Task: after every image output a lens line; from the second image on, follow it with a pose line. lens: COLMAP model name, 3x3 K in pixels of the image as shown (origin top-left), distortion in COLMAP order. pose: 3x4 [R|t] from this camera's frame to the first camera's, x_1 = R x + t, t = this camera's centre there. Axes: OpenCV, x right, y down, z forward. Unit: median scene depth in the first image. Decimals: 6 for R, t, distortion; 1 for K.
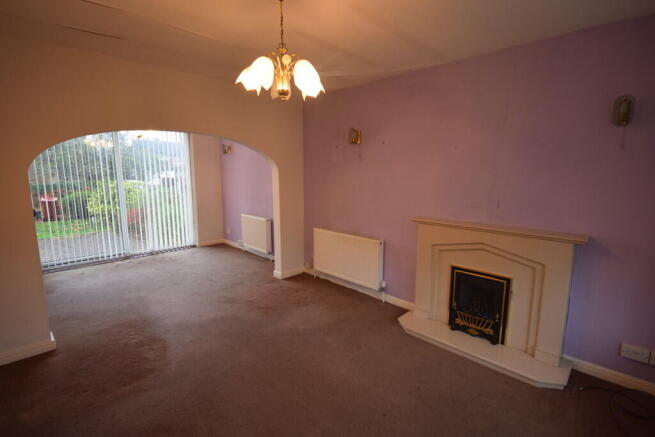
lens RADIAL K [[301.5, 0, 328.1], [0, 301.5, 215.1], [0, 0, 1]] dist [0.005247, -0.001888]
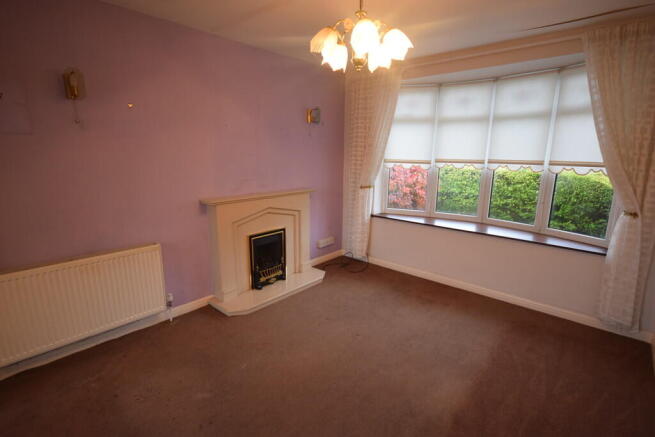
lens RADIAL K [[343.9, 0, 323.3], [0, 343.9, 218.9], [0, 0, 1]] dist [0.035815, -0.002623]
pose [[-0.070534, -0.200968, 0.977055, -0.838784], [0.129434, 0.969370, 0.208731, -0.119968], [-0.989076, 0.141187, -0.042361, 0.803546]]
